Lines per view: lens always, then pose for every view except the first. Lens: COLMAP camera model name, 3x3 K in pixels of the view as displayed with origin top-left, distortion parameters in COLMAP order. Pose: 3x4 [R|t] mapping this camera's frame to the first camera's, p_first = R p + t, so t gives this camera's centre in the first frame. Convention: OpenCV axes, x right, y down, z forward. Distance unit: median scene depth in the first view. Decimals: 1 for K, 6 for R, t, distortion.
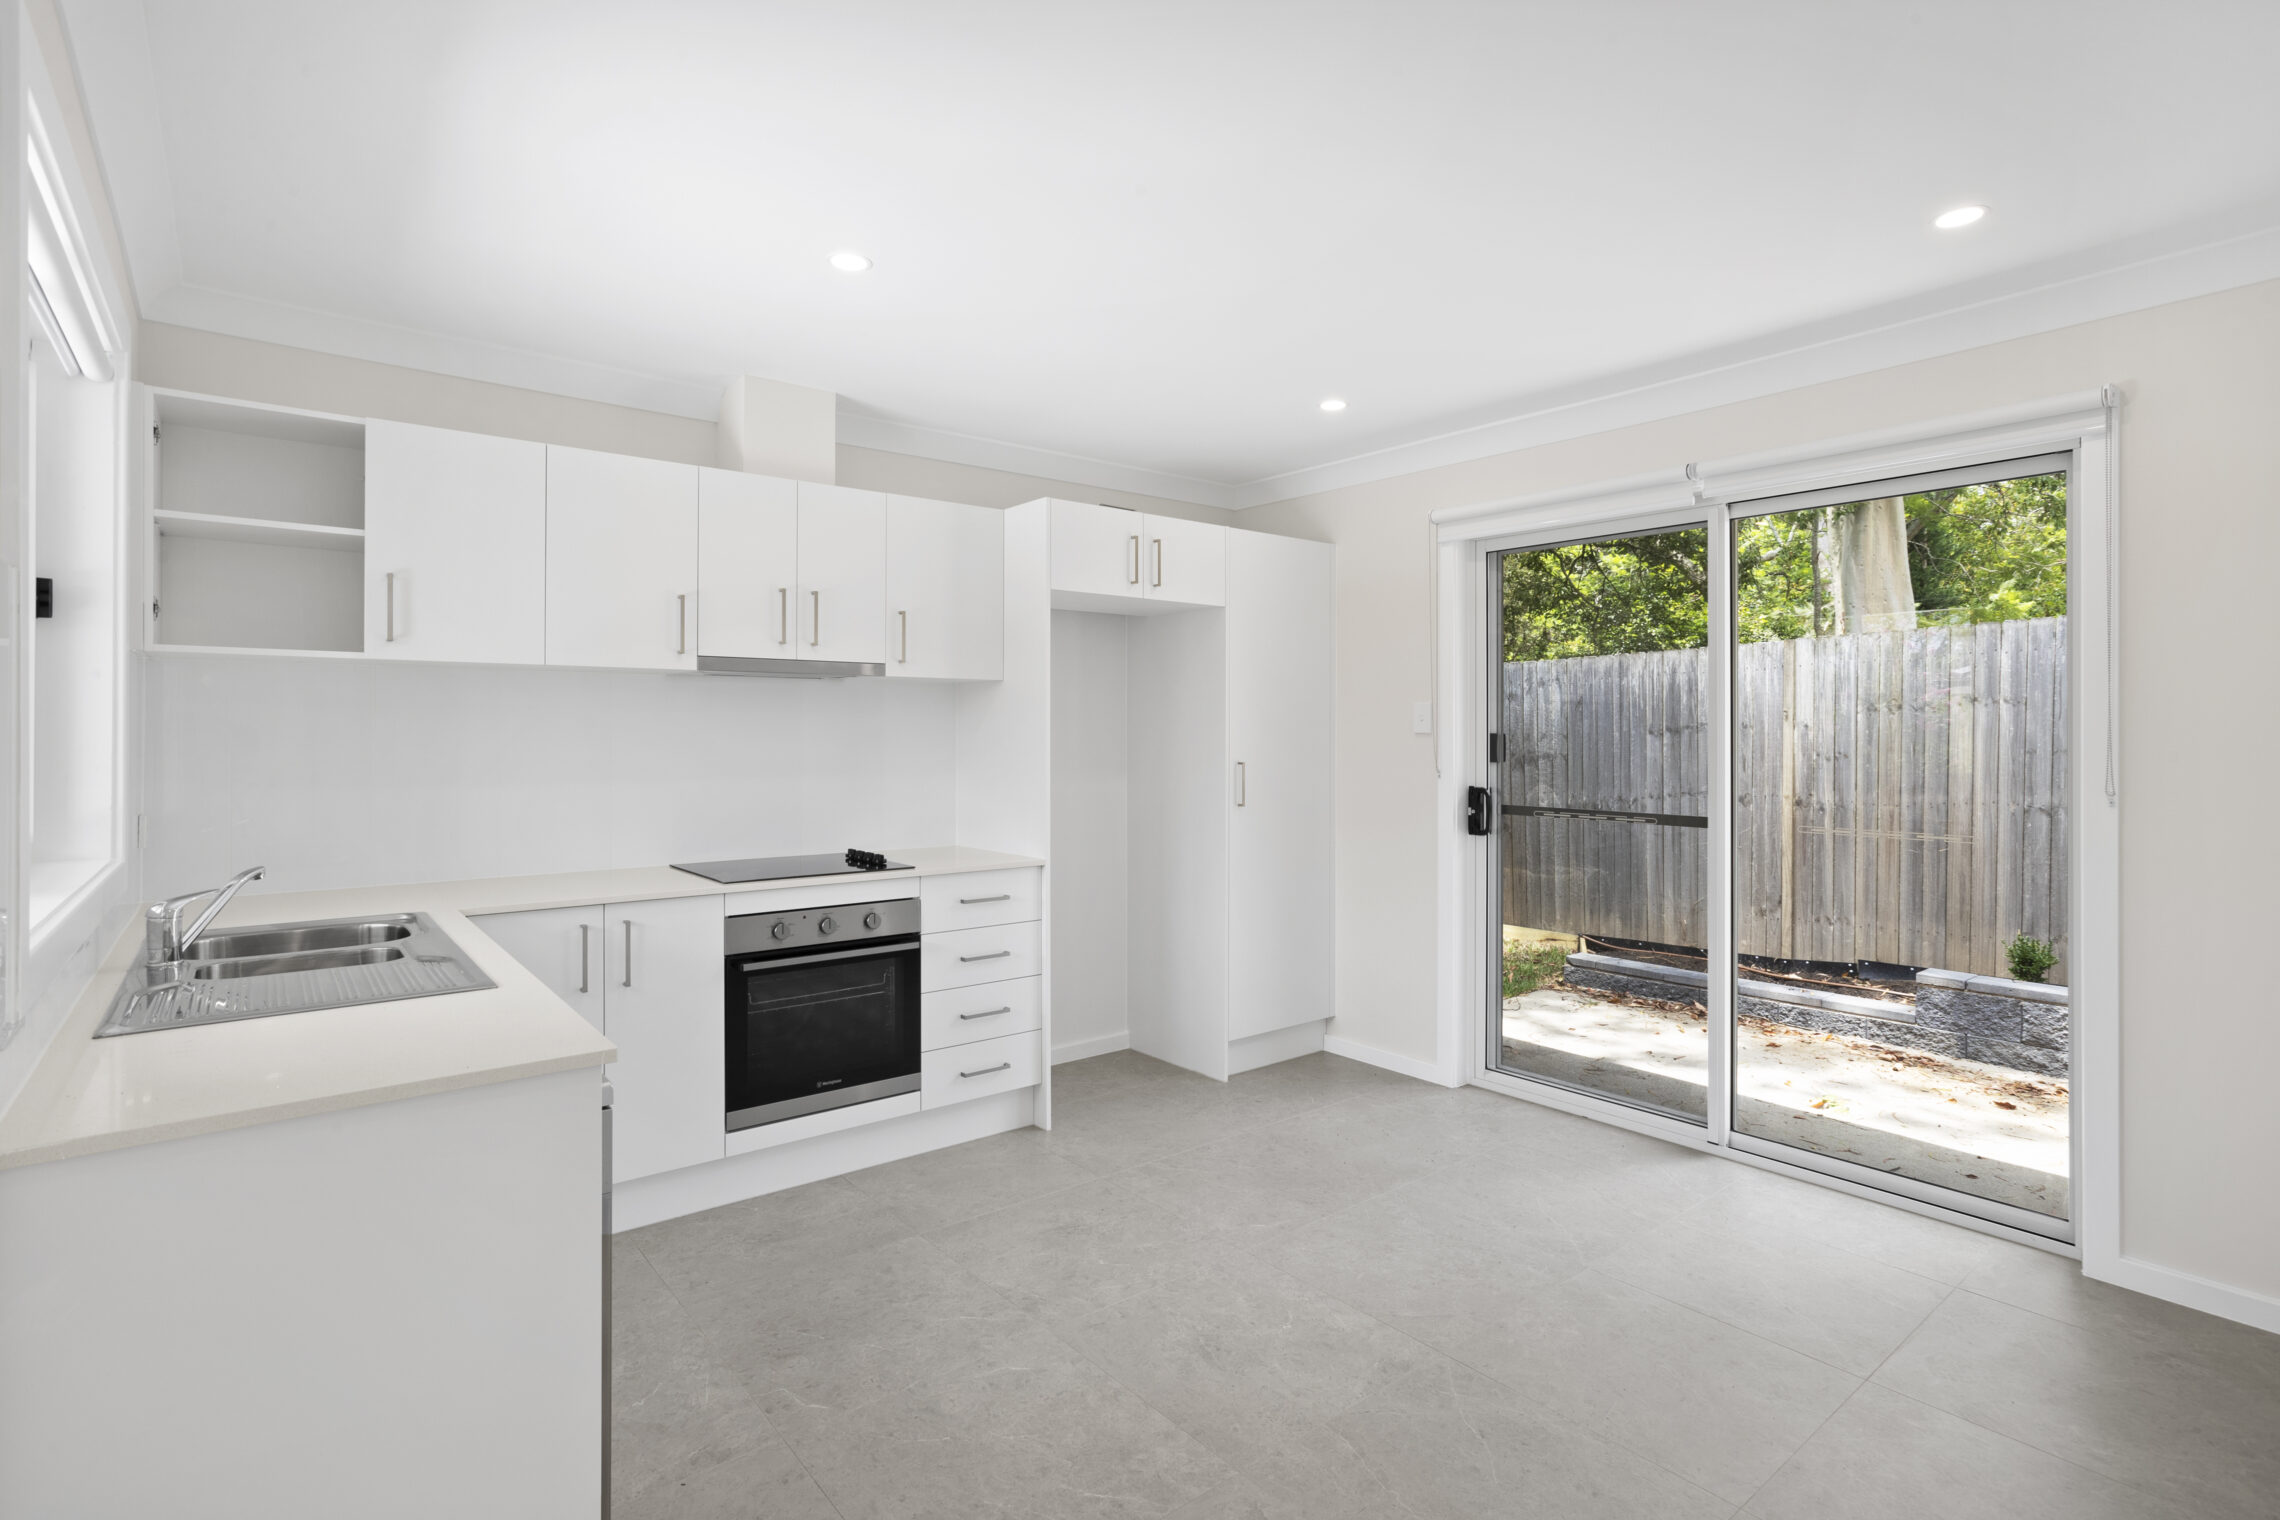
lens RADIAL K [[1106.5, 0, 1134.0], [0, 1106.5, 728.3], [0, 0, 1]] dist [0.000871, 0.001437]
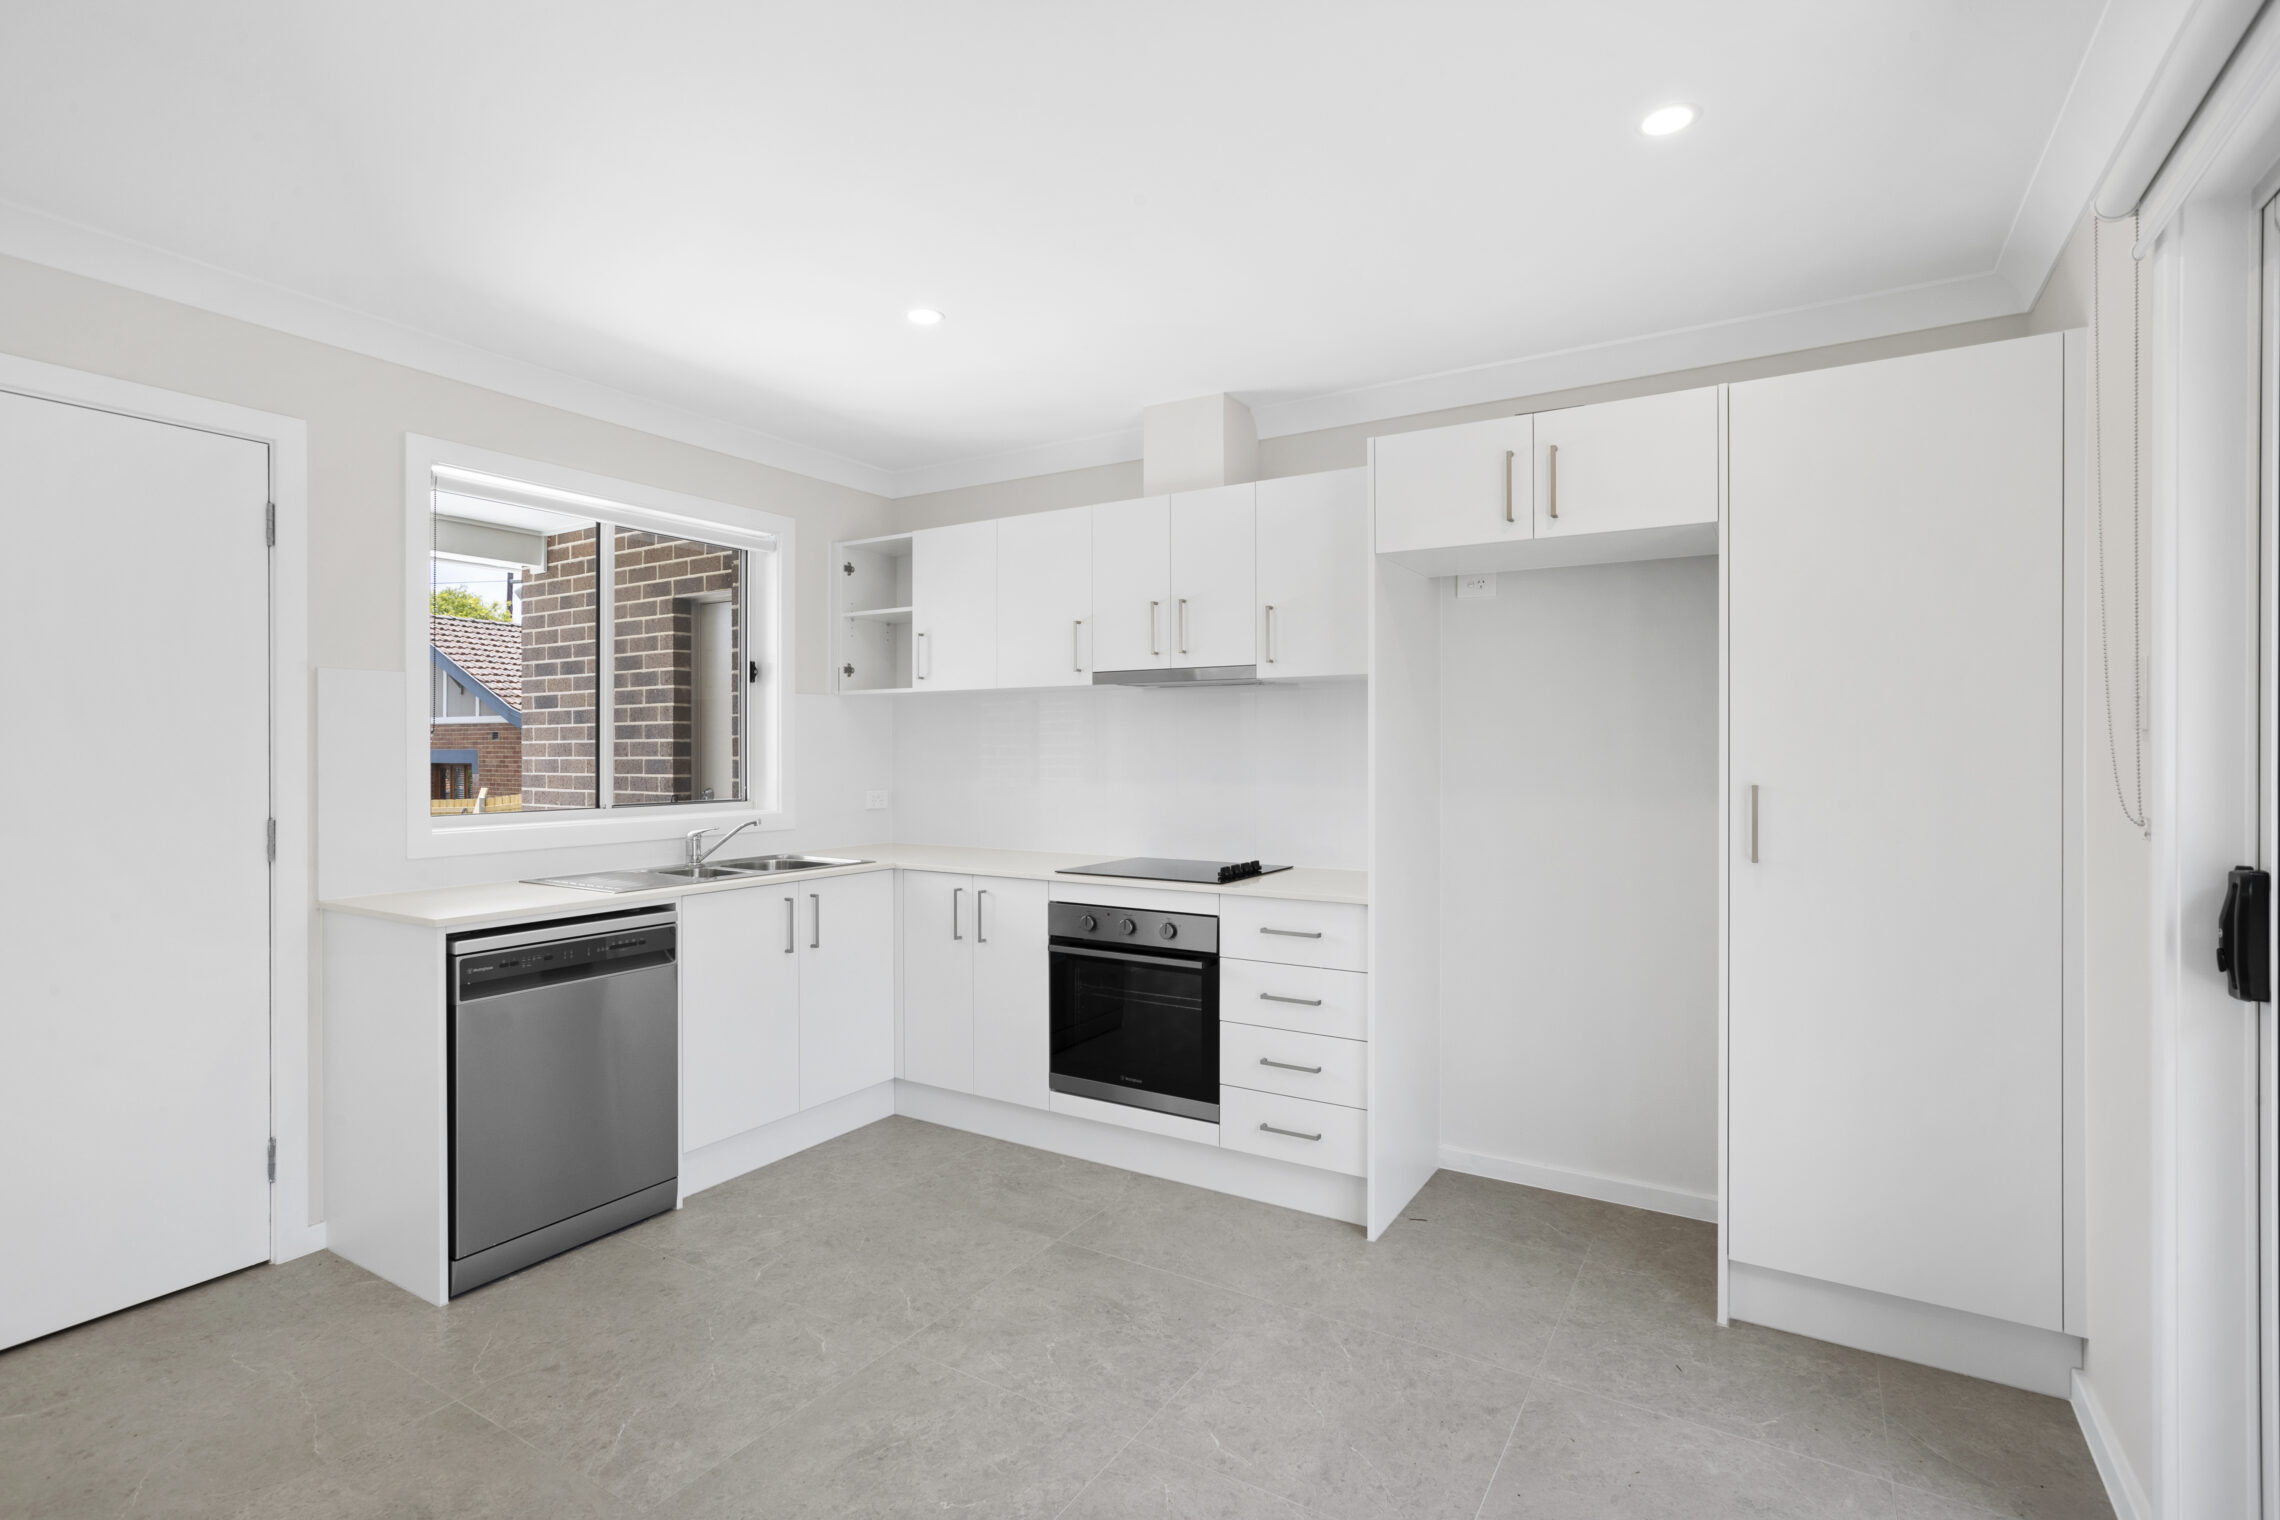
lens RADIAL K [[1091.3, 0, 1133.9], [0, 1091.3, 746.6], [0, 0, 1]] dist [-0.021735, 0.016752]
pose [[0.333456, -0.002173, -0.942763, 0.555290], [0.006457, 0.999979, -0.000021, 0.009022], [0.942743, -0.006081, 0.333463, 0.543947]]
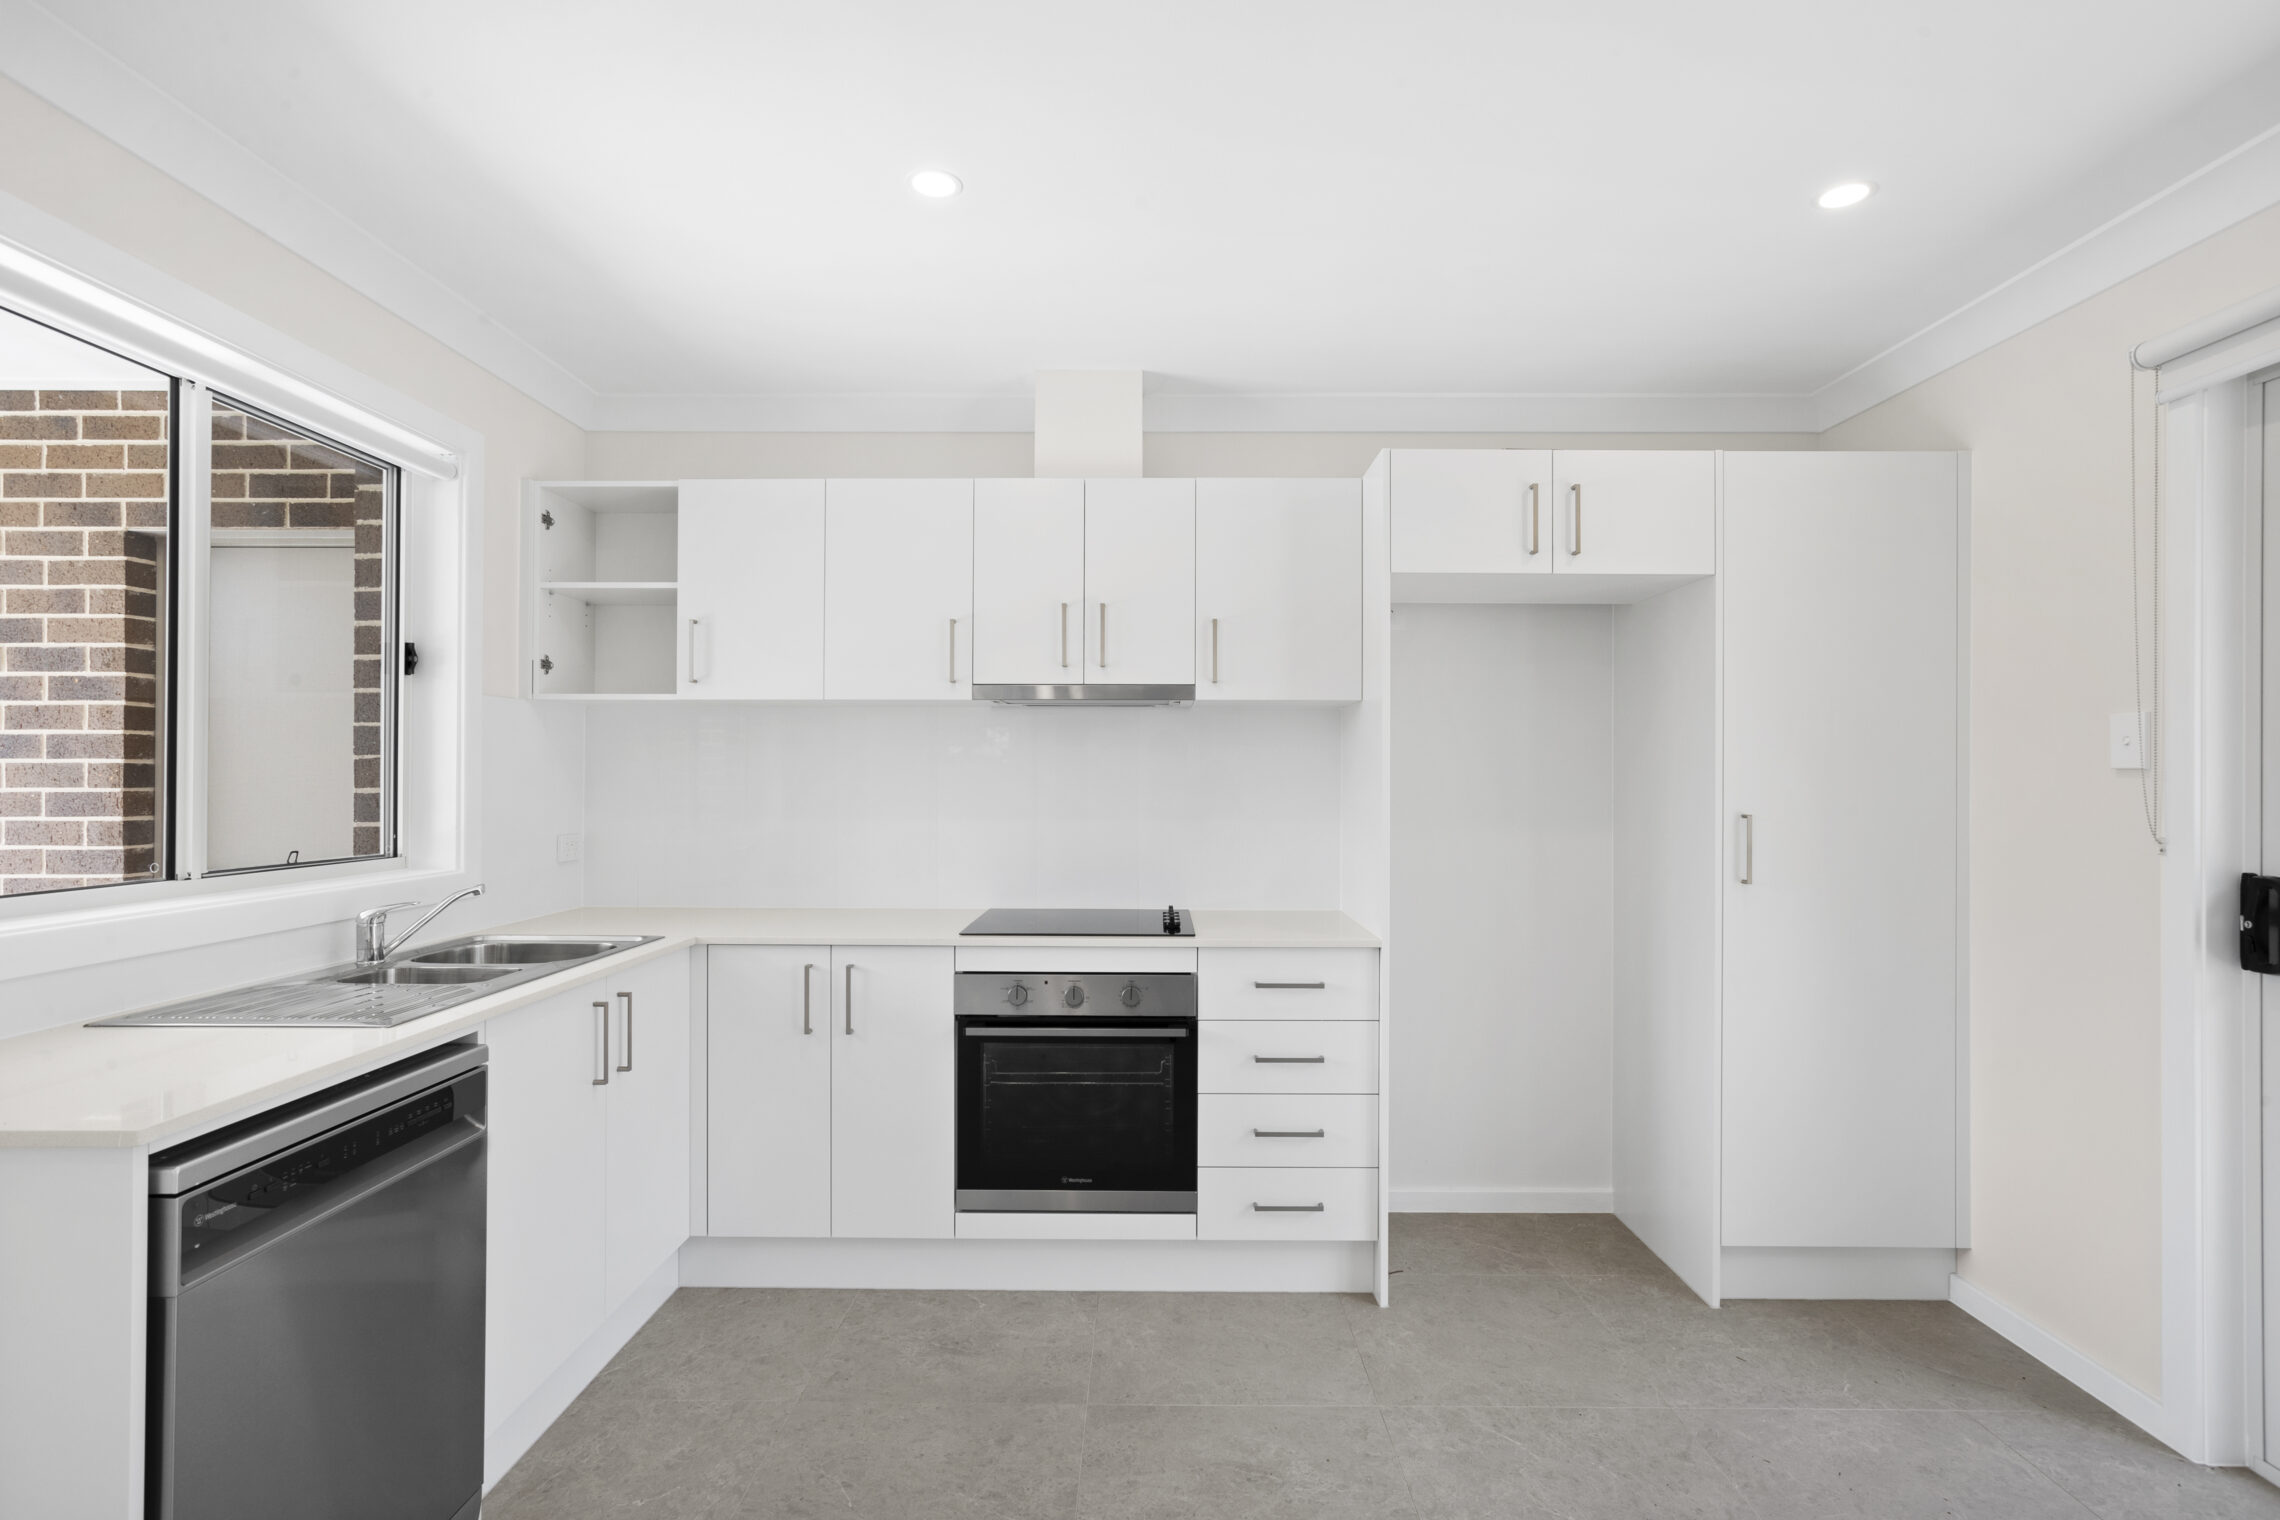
lens RADIAL K [[1102.8, 0, 1142.8], [0, 1102.8, 768.0], [0, 0, 1]] dist [-0.021739, 0.016479]
pose [[0.774633, -0.001833, -0.632409, 0.242449], [0.000729, 0.999998, -0.002005, 0.005130], [0.632411, 0.001092, 0.774632, 0.309336]]
